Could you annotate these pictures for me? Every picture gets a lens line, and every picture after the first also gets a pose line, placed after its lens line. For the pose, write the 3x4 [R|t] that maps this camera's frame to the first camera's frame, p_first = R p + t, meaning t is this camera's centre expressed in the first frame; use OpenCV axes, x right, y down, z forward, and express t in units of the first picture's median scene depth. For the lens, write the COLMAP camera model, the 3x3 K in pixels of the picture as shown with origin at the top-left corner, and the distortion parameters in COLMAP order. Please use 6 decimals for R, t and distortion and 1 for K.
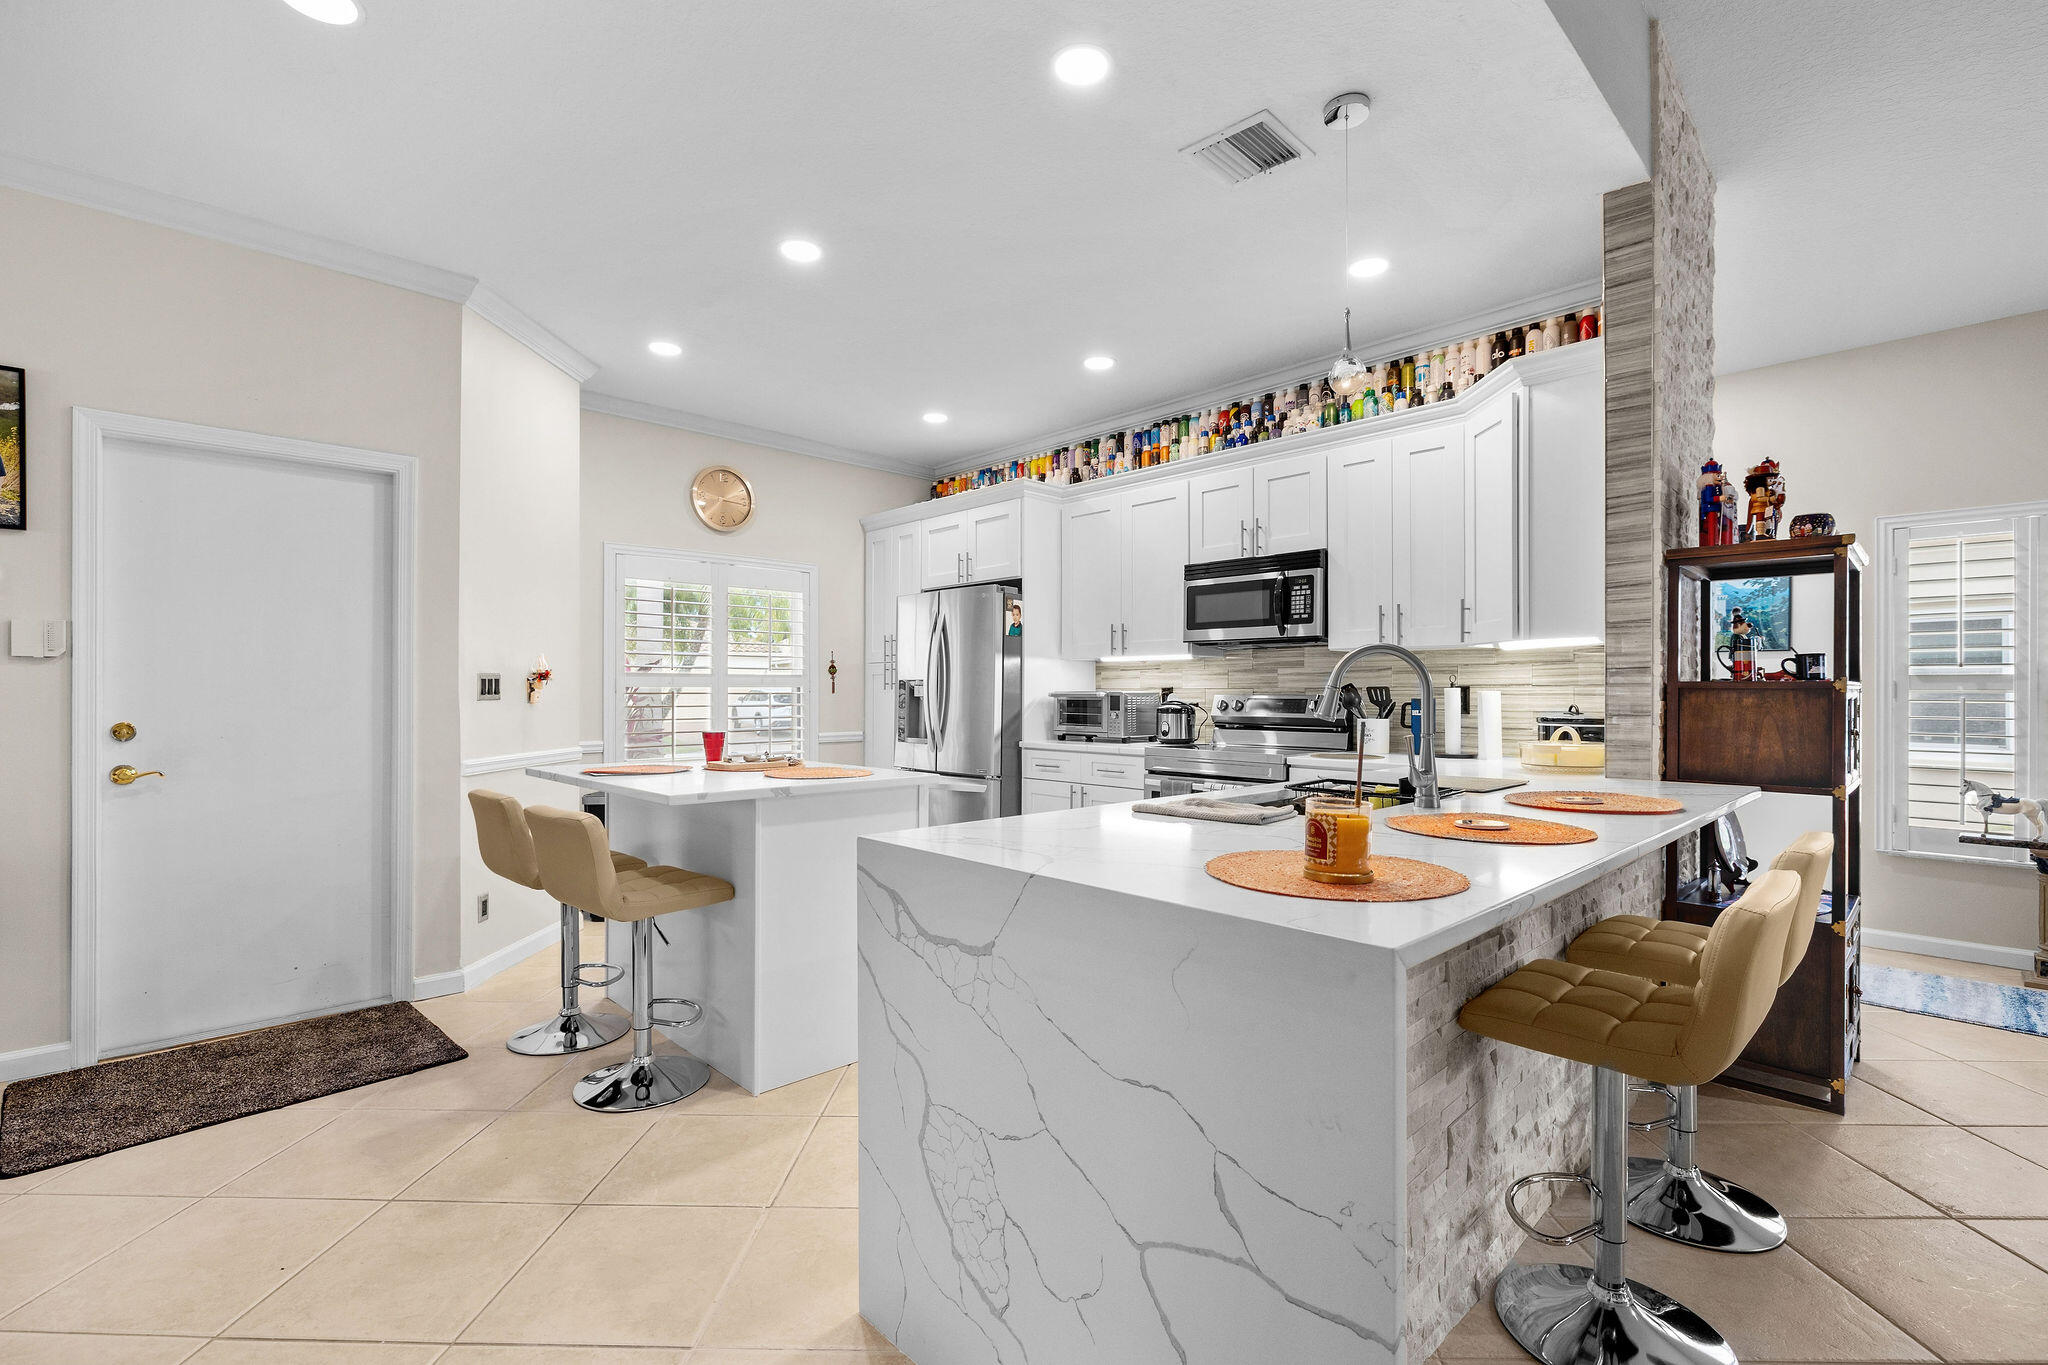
lens RADIAL K [[944.3, 0, 1036.8], [0, 944.3, 677.0], [0, 0, 1]] dist [-0.004582, 0.000564]
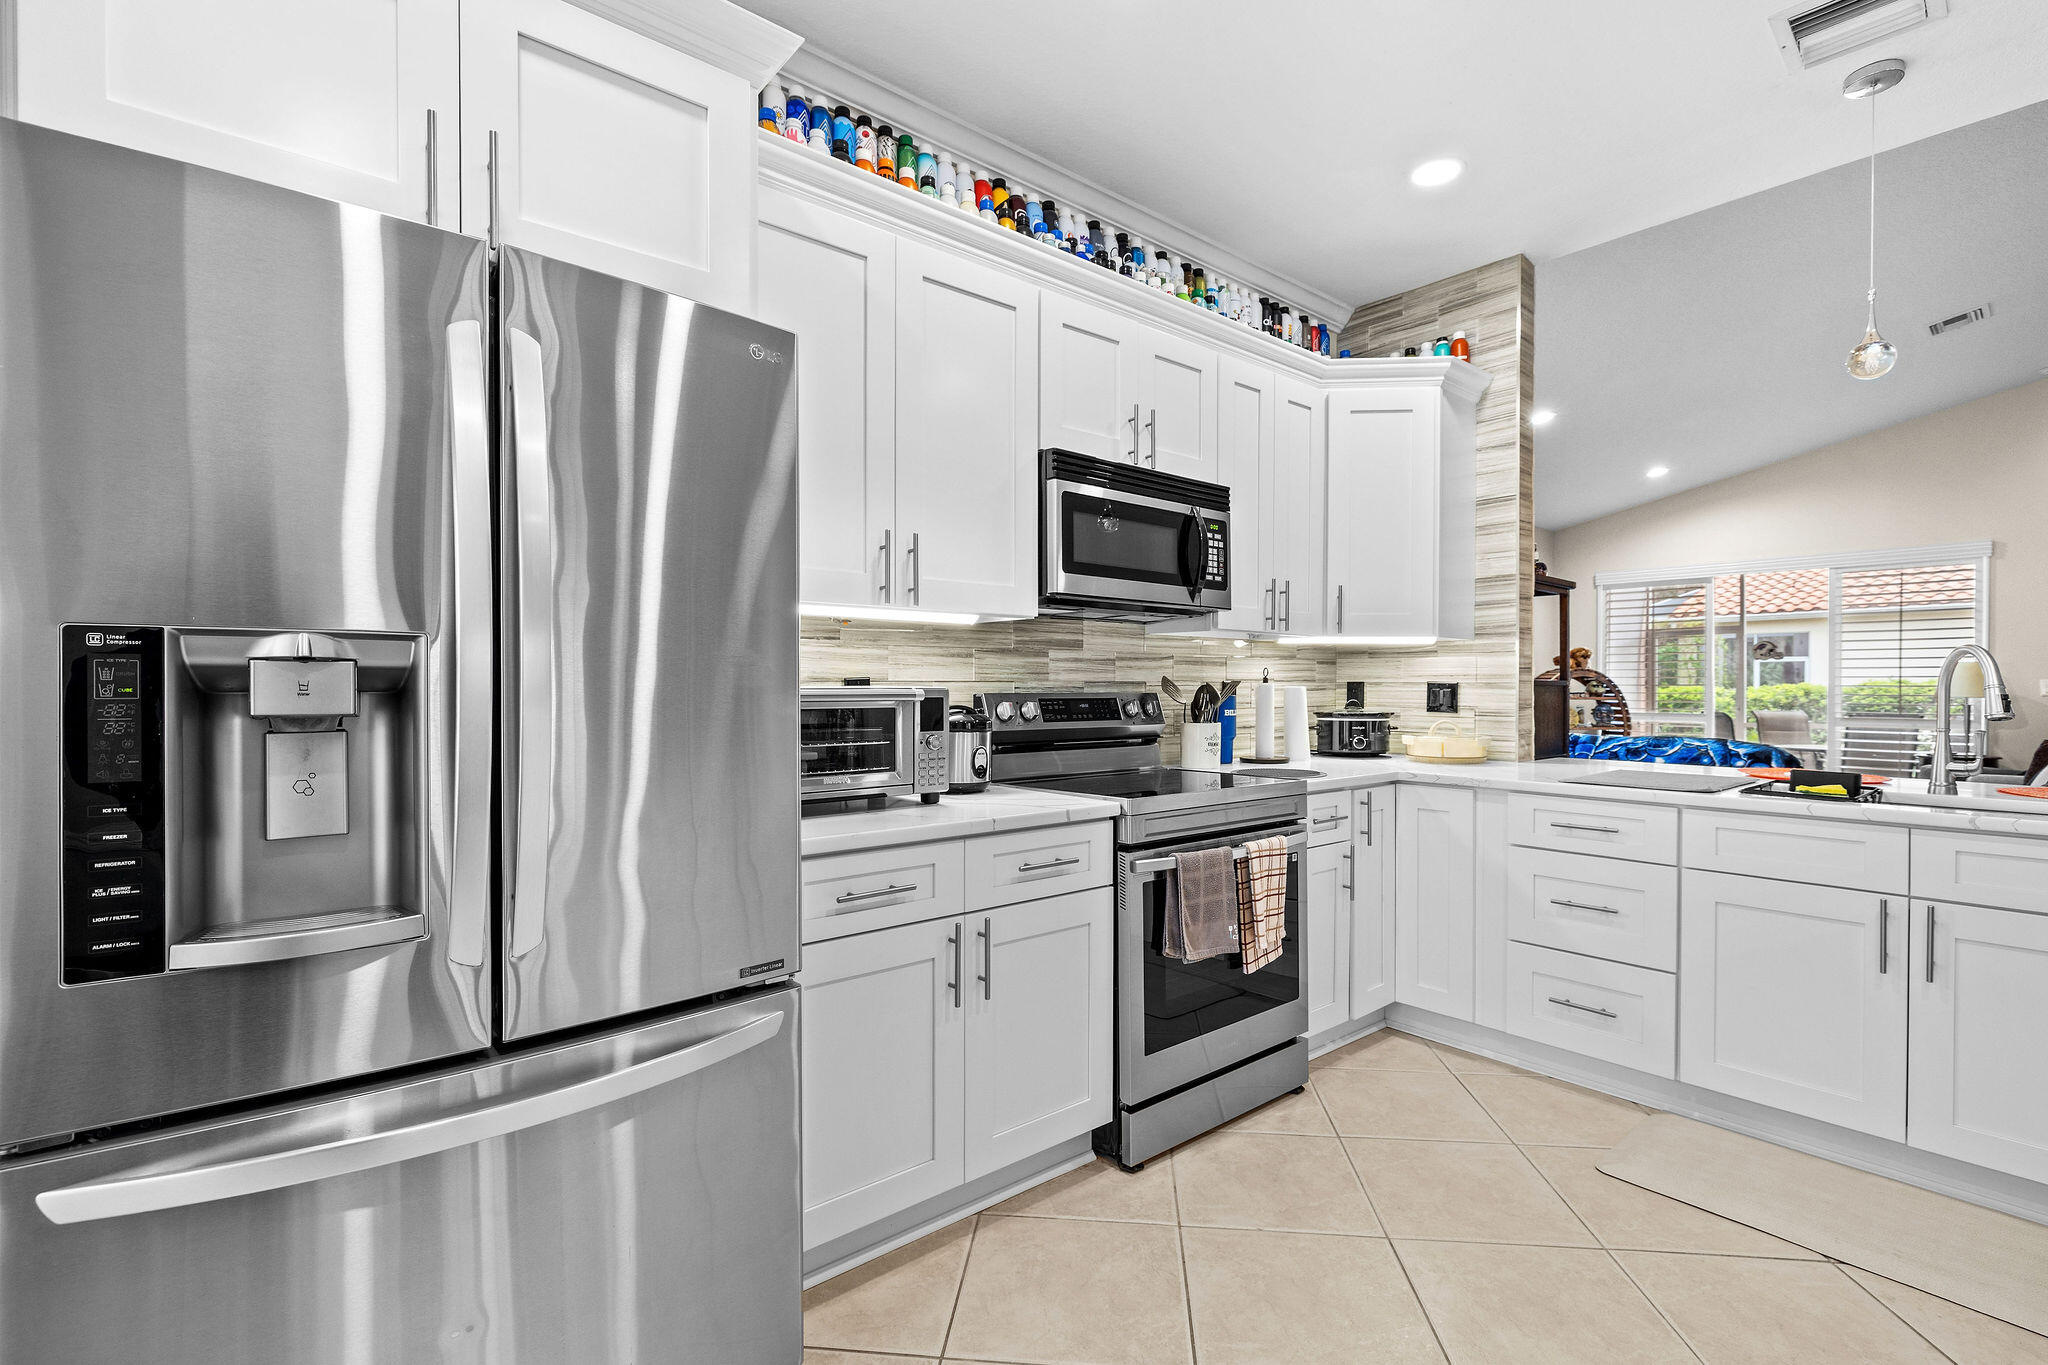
lens RADIAL K [[944.3, 0, 1066.1], [0, 944.3, 686.7], [0, 0, 1]] dist [-0.004582, 0.000564]
pose [[0.047244, -0.004260, 0.998874, -0.358189], [-0.018241, 0.999820, 0.005127, 0.011465], [-0.998717, -0.018463, 0.047157, 0.930020]]
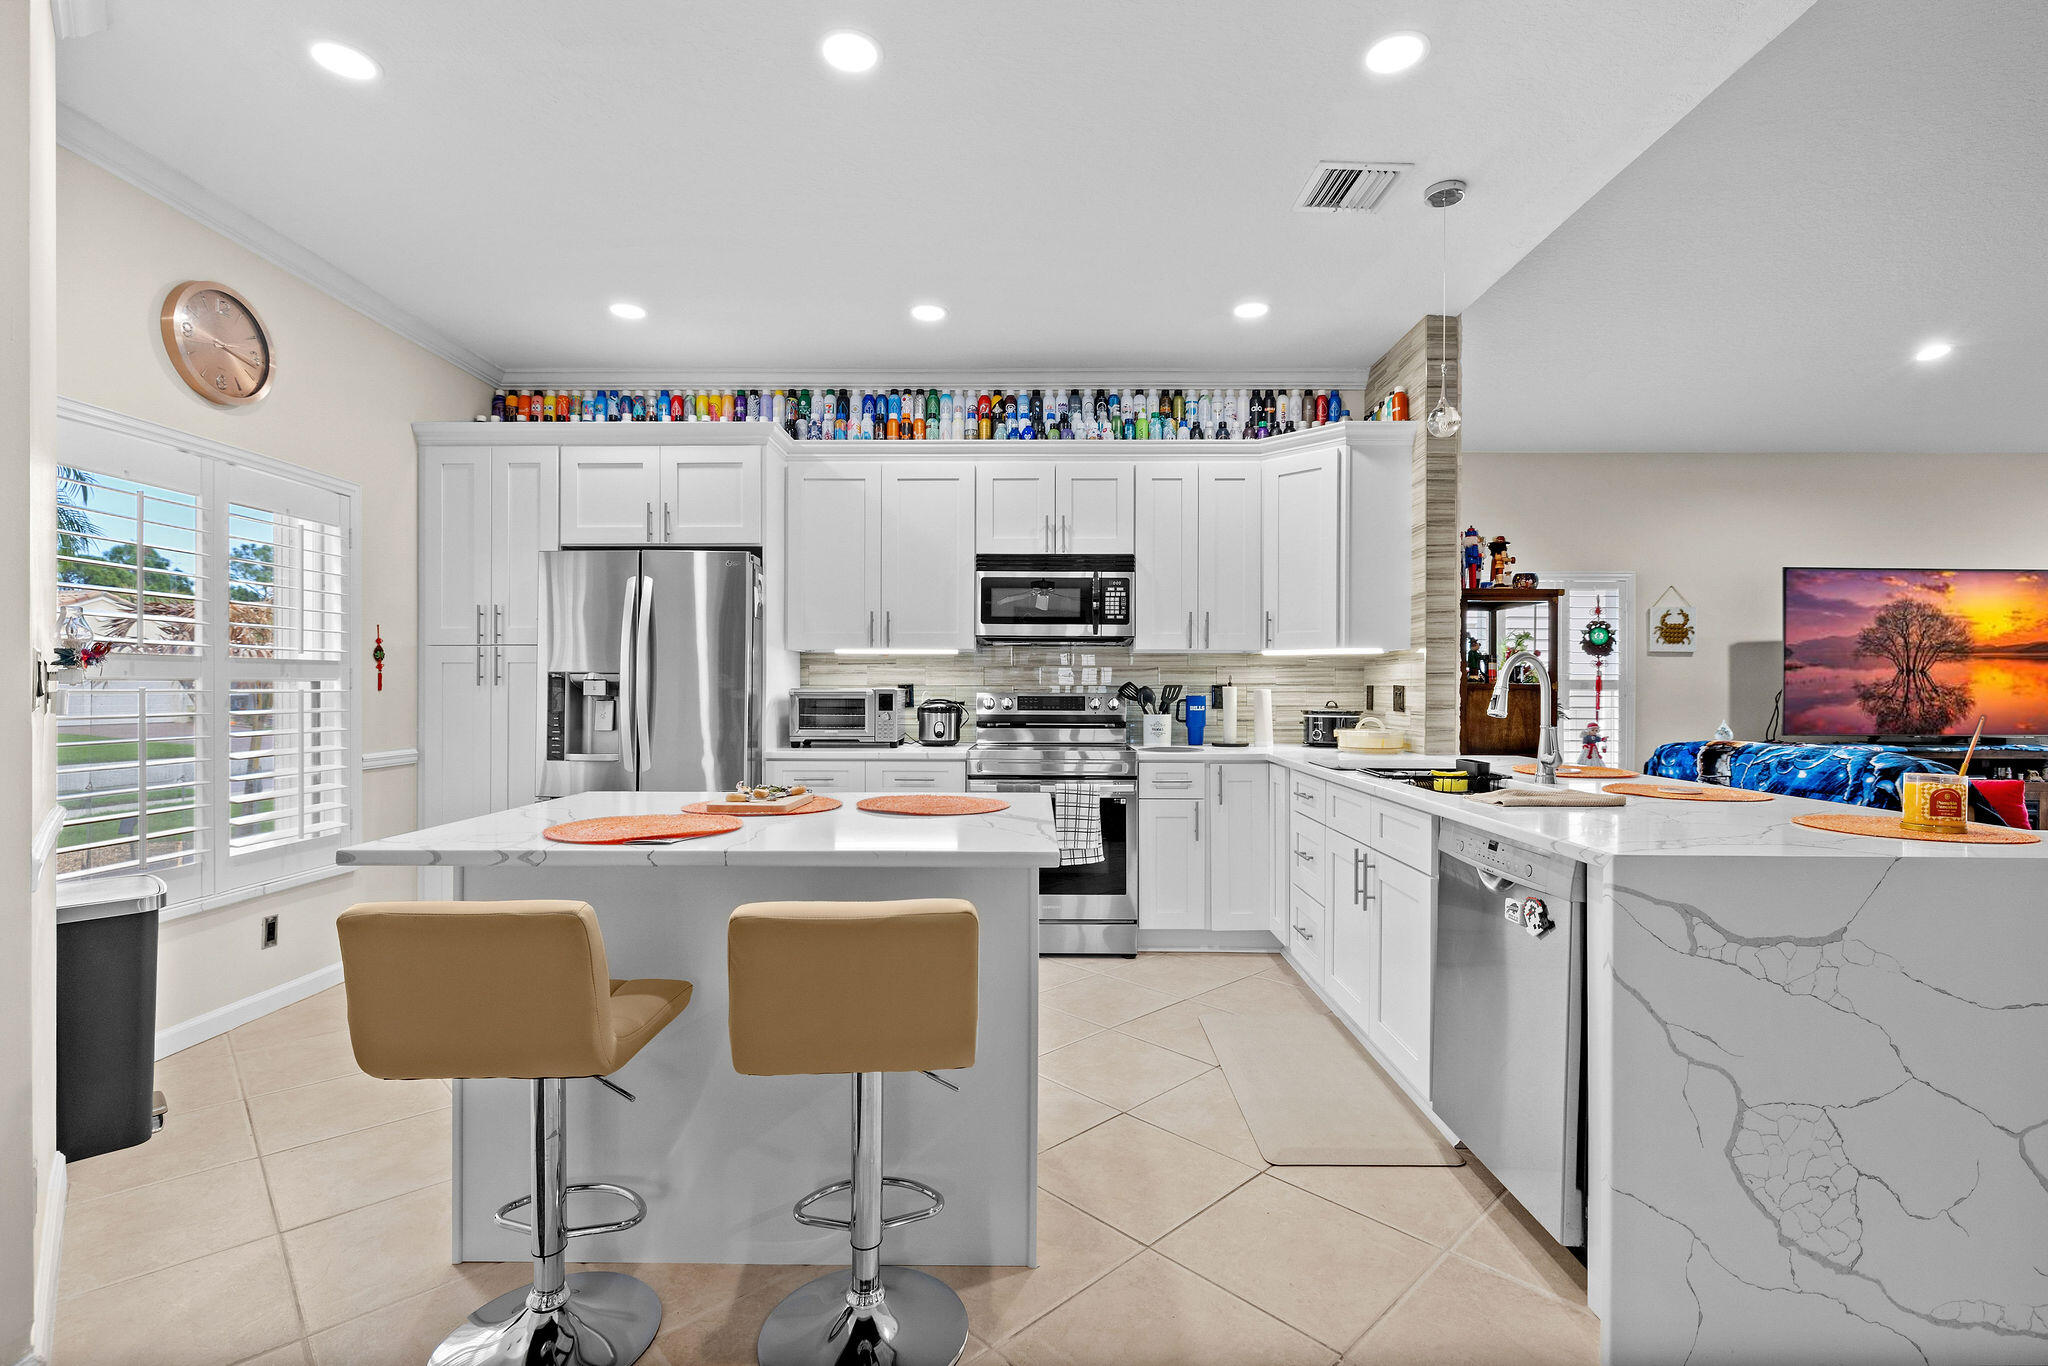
lens RADIAL K [[944.3, 0, 1043.8], [0, 944.3, 688.2], [0, 0, 1]] dist [-0.004582, 0.000564]
pose [[0.690863, 0.001503, 0.722984, -0.456641], [-0.013591, 0.999848, 0.010909, 0.003227], [-0.722858, -0.017363, 0.690778, 0.292063]]
